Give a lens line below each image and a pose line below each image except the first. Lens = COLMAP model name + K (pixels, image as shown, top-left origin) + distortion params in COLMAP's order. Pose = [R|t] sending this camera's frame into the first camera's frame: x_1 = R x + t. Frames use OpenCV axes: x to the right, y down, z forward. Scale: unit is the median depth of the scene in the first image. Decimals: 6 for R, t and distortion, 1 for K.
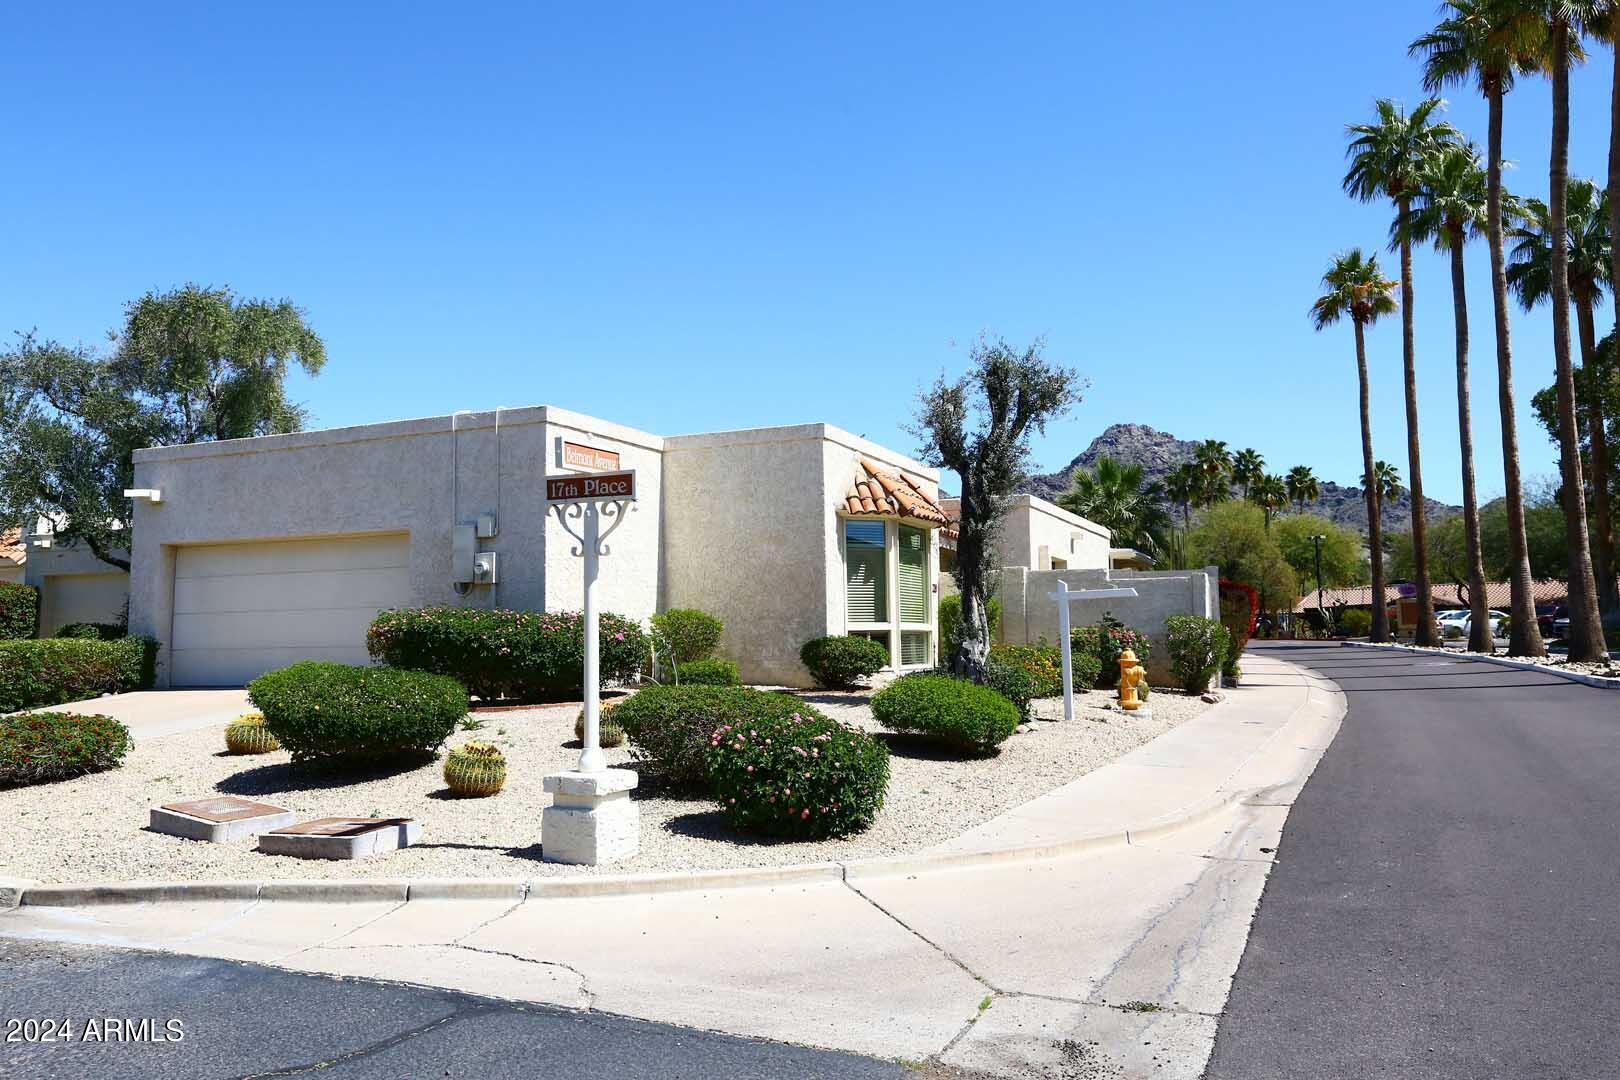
lens RADIAL K [[1209.8, 0, 810.0], [0, 1209.8, 540.0], [0, 0, 1]] dist [-0.005222, -0.001787]
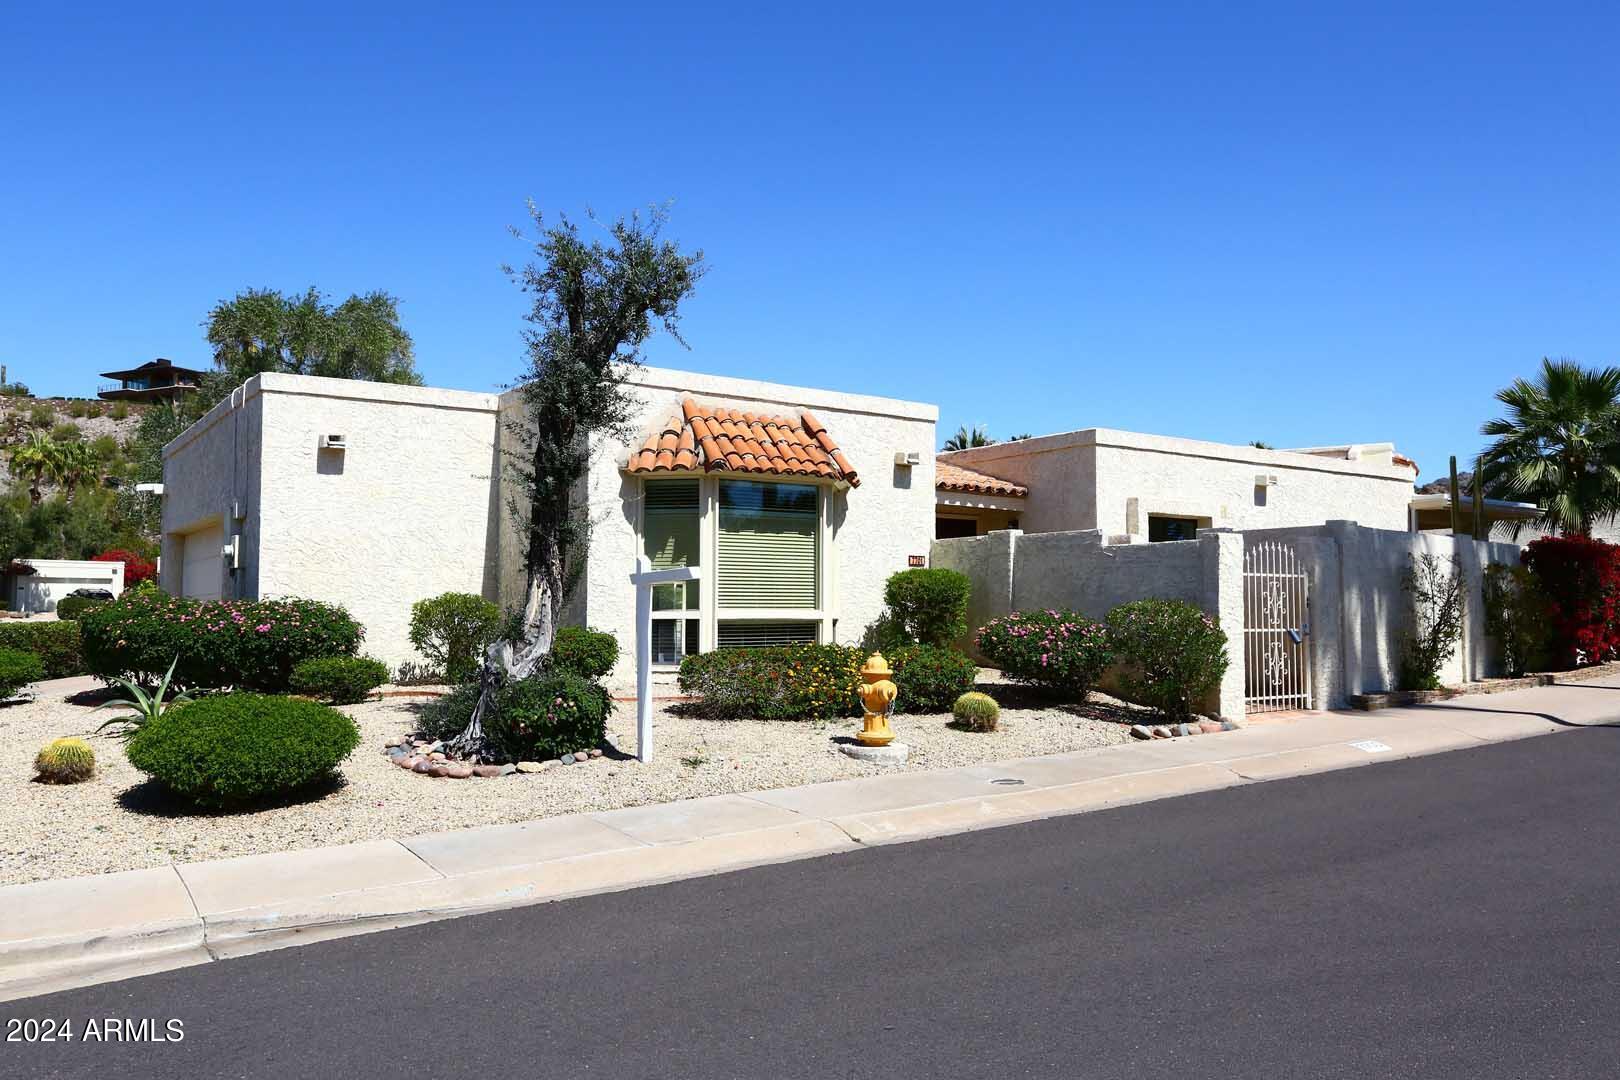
lens RADIAL K [[1209.8, 0, 810.0], [0, 1209.8, 540.0], [0, 0, 1]] dist [-0.005222, -0.001787]
pose [[0.856382, -0.023974, -0.515786, 0.518641], [0.038471, 0.999108, 0.017436, 0.012433], [0.514907, -0.034775, 0.856540, 0.370130]]
